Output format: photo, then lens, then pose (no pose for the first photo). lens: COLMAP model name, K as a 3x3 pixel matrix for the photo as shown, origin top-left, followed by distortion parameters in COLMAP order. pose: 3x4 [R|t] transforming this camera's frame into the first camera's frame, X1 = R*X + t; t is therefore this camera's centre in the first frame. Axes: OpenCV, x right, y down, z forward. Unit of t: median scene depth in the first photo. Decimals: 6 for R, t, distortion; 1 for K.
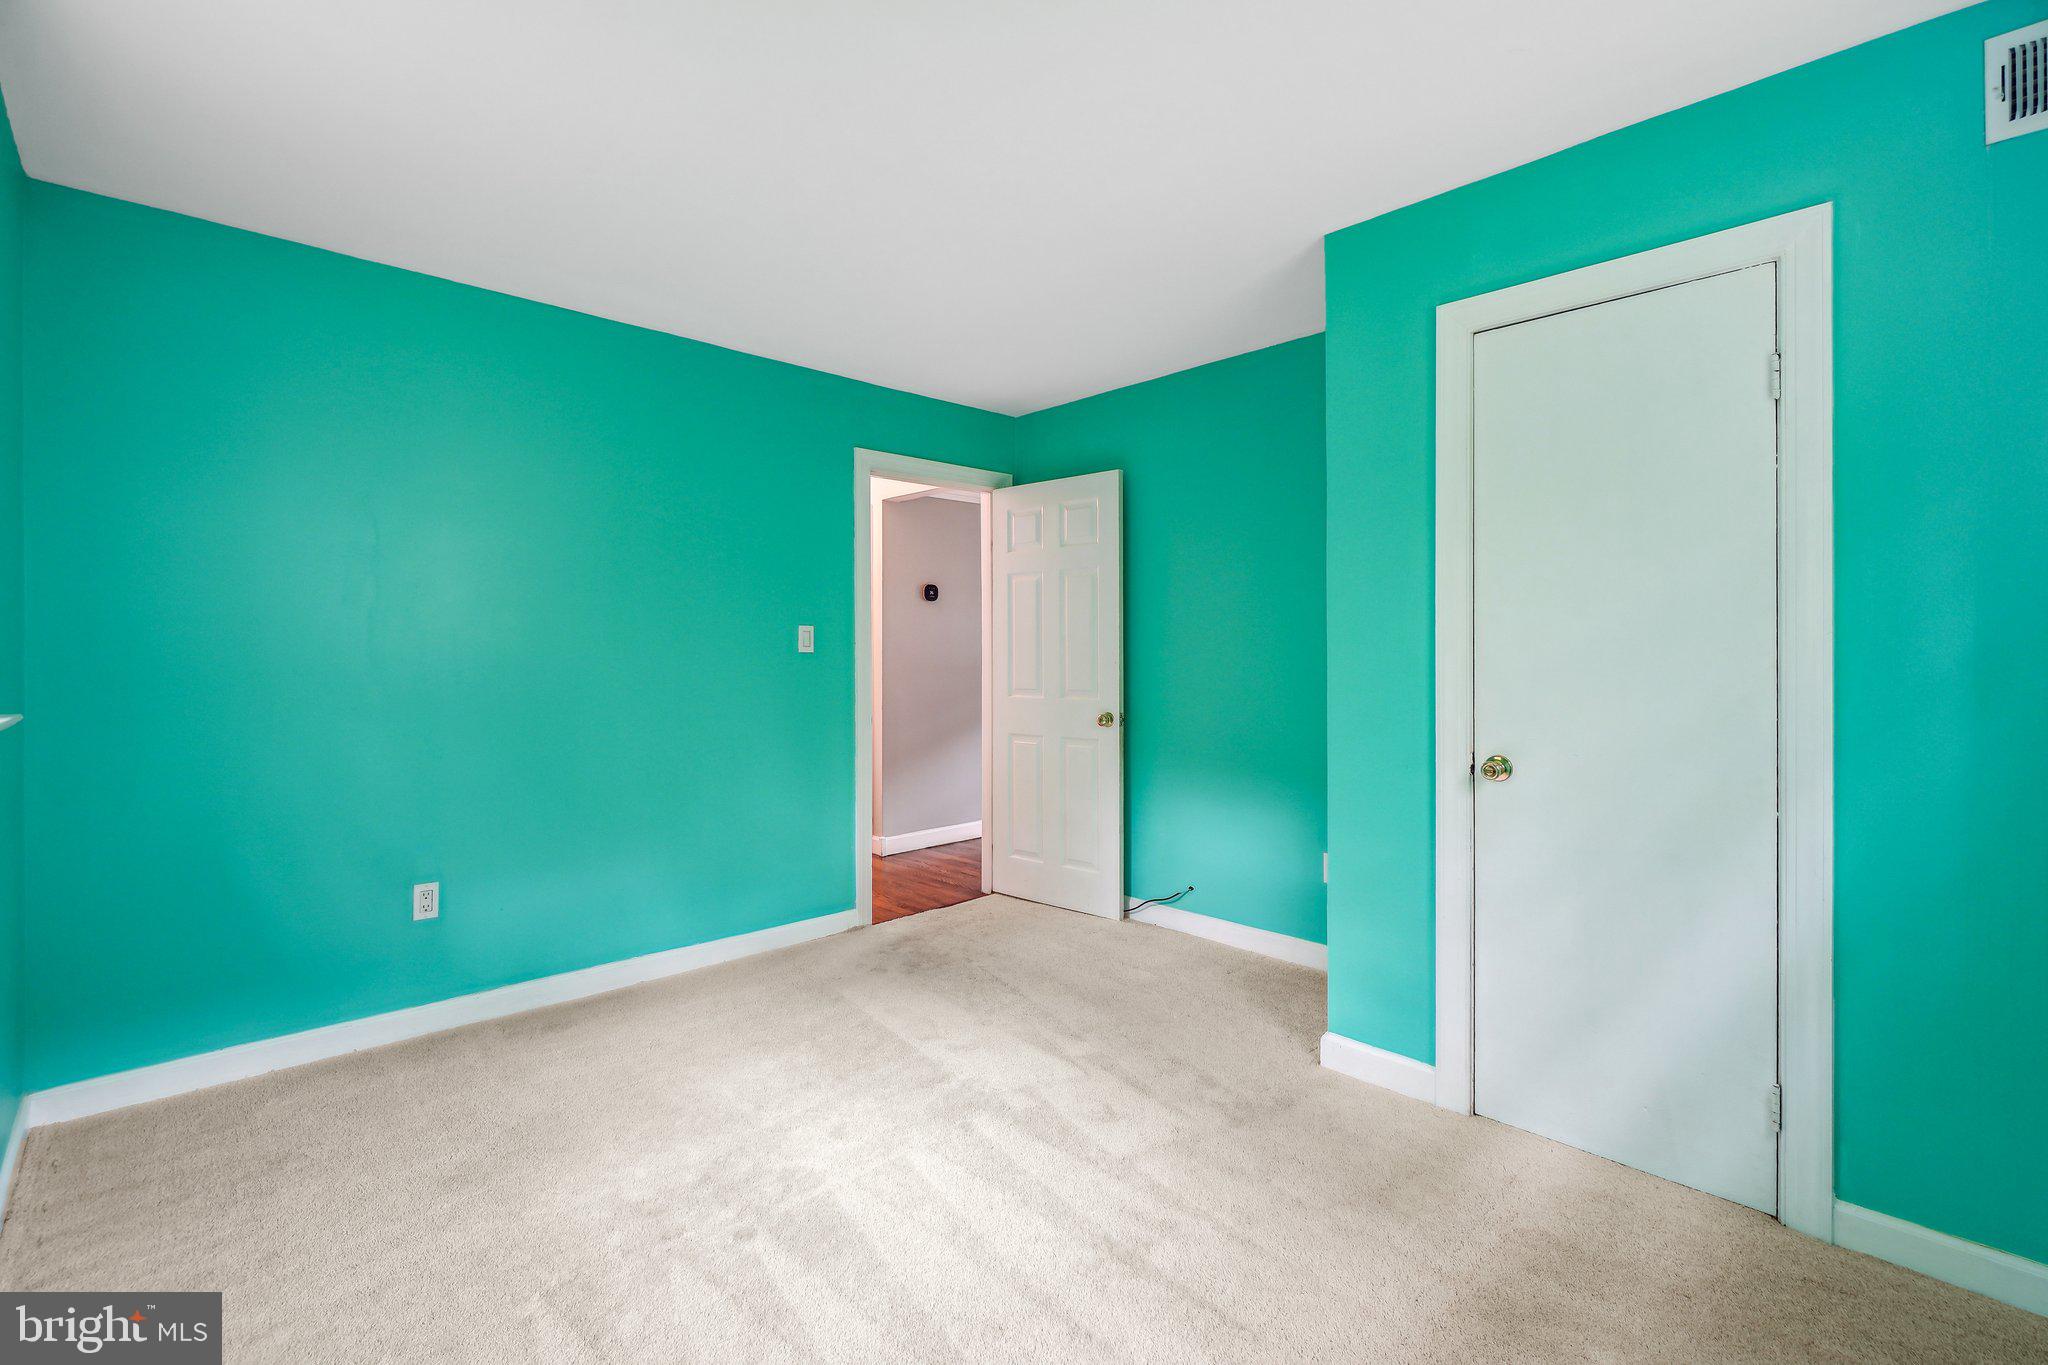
lens RADIAL K [[915.2, 0, 1008.5], [0, 915.2, 662.2], [0, 0, 1]] dist [-0.009709, 0.000507]
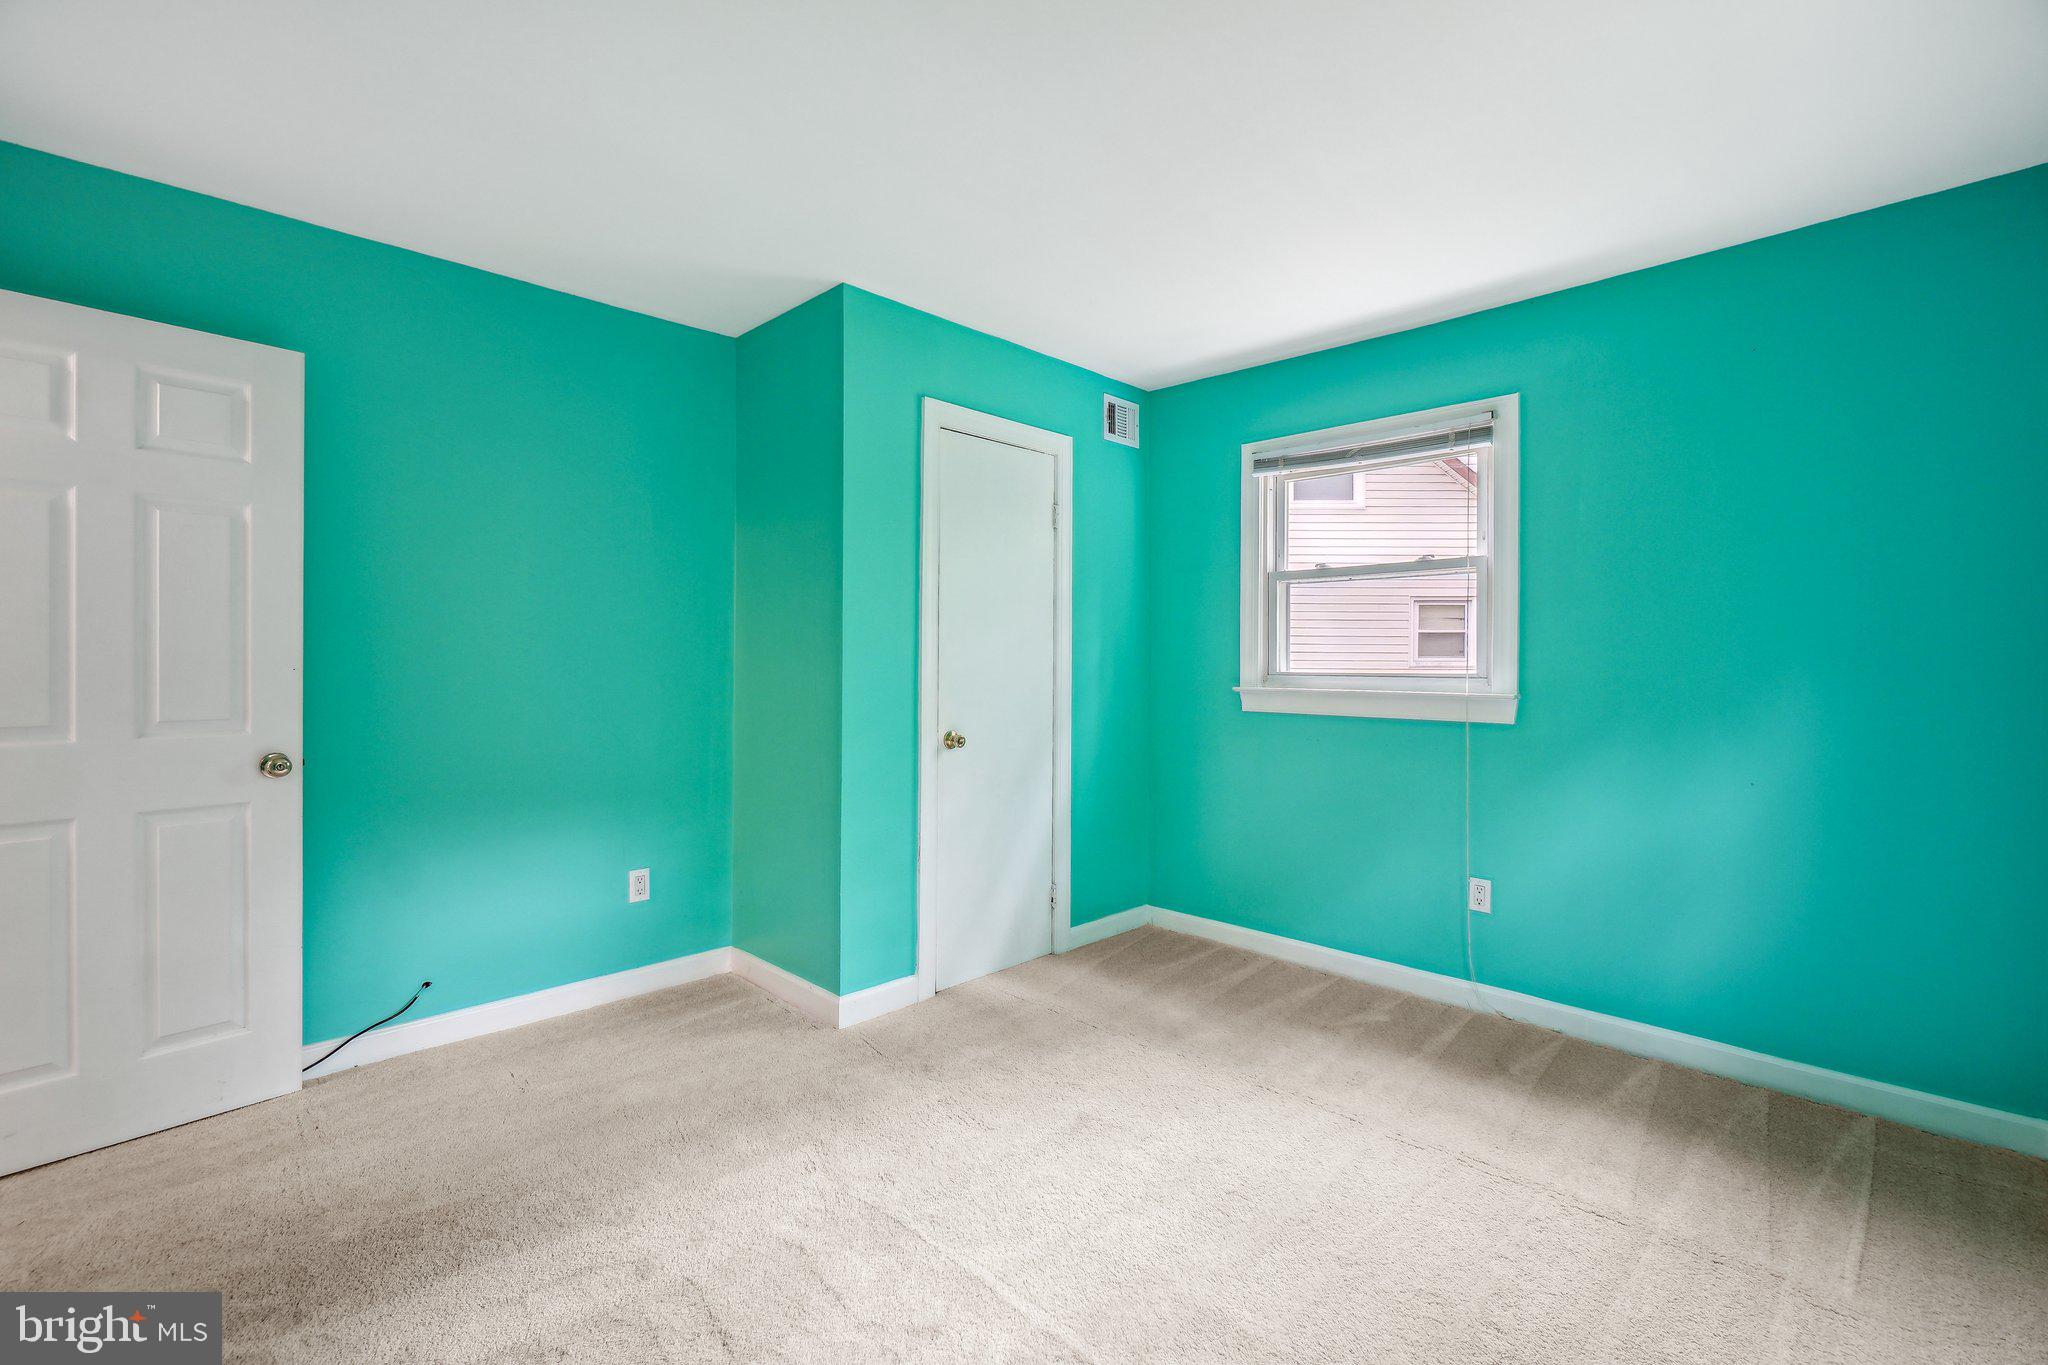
lens RADIAL K [[915.2, 0, 1008.2], [0, 915.2, 679.6], [0, 0, 1]] dist [-0.009709, 0.000507]
pose [[-0.044032, -0.017592, 0.998875, -0.526284], [0.004566, 0.999831, 0.017811, -0.001920], [-0.999020, 0.005345, -0.043945, 0.573164]]
